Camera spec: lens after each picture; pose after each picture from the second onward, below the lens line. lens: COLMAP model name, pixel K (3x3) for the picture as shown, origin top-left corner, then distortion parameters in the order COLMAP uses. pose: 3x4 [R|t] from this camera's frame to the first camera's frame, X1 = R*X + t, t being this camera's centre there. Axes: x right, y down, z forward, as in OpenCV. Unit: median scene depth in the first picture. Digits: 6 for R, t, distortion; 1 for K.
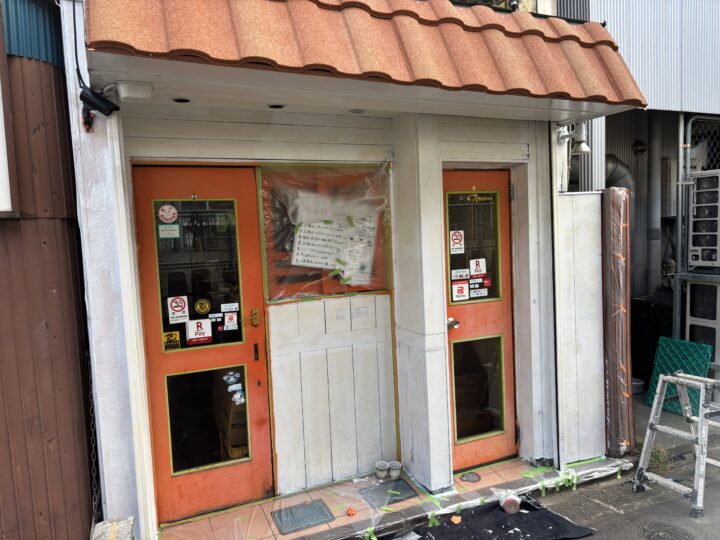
lens RADIAL K [[534.9, 0, 356.2], [0, 534.9, 273.5], [0, 0, 1]] dist [0.089040, -0.101938]
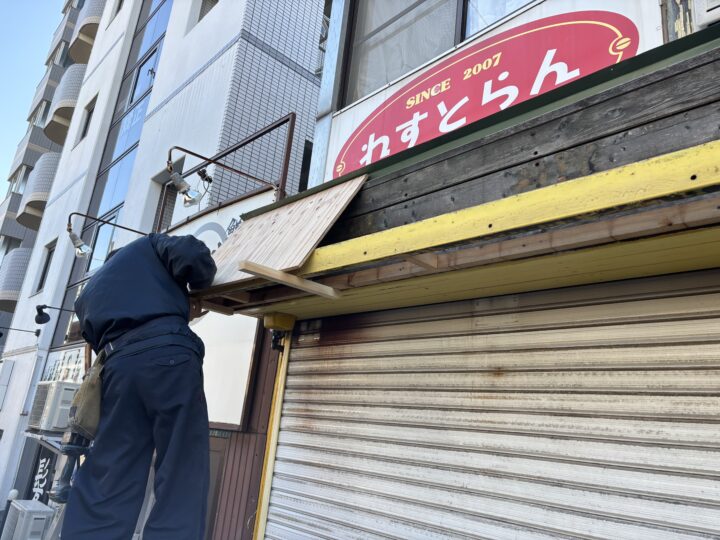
lens RADIAL K [[545.7, 0, 349.5], [0, 545.7, 270.9], [0, 0, 1]] dist [0.050222, -0.043701]
pose [[0.309583, -0.212485, -0.926827, 0.518097], [-0.186492, 0.942214, -0.278306, -0.105773], [0.932405, 0.259005, 0.252067, 0.601312]]
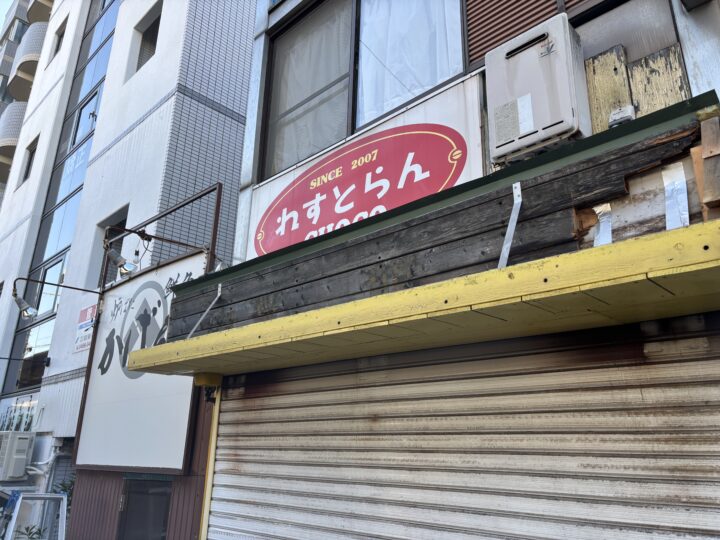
lens RADIAL K [[547.7, 0, 359.3], [0, 547.7, 267.2], [0, 0, 1]] dist [0.052948, -0.060274]
pose [[0.371348, -0.256888, -0.892249, 0.710584], [-0.104808, 0.943225, -0.315185, -0.152239], [0.922560, 0.210558, 0.323341, 0.620352]]
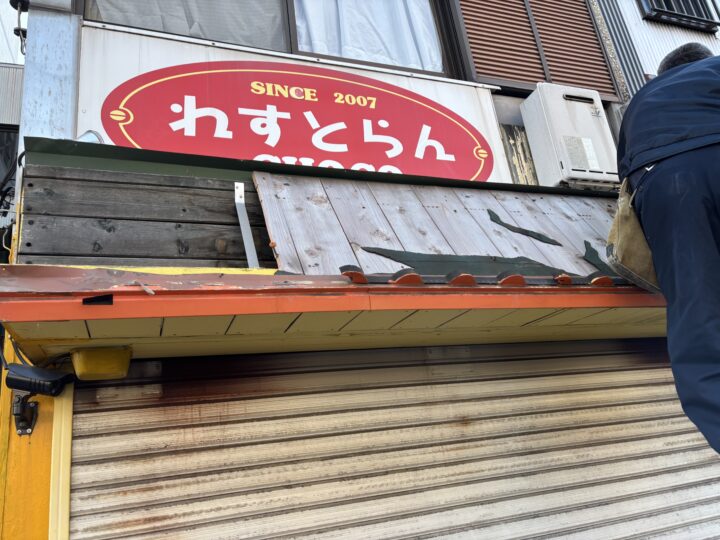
lens RADIAL K [[535.0, 0, 353.3], [0, 535.0, 281.1], [0, 0, 1]] dist [0.041706, -0.034764]
pose [[0.993893, -0.102266, -0.041445, -0.070997], [0.078555, 0.919525, -0.385101, -0.120996], [0.077493, 0.379494, 0.921943, 0.320577]]
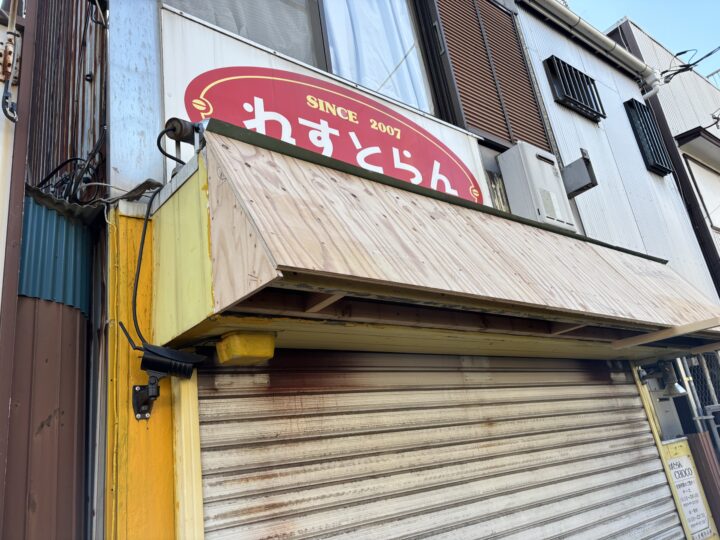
lens RADIAL K [[542.9, 0, 357.6], [0, 542.9, 273.9], [0, 0, 1]] dist [0.040248, -0.037661]
pose [[0.963657, -0.004277, 0.267109, -0.327627], [0.116849, 0.905900, -0.407051, -0.106414], [-0.240233, 0.423469, 0.873477, 0.293551]]
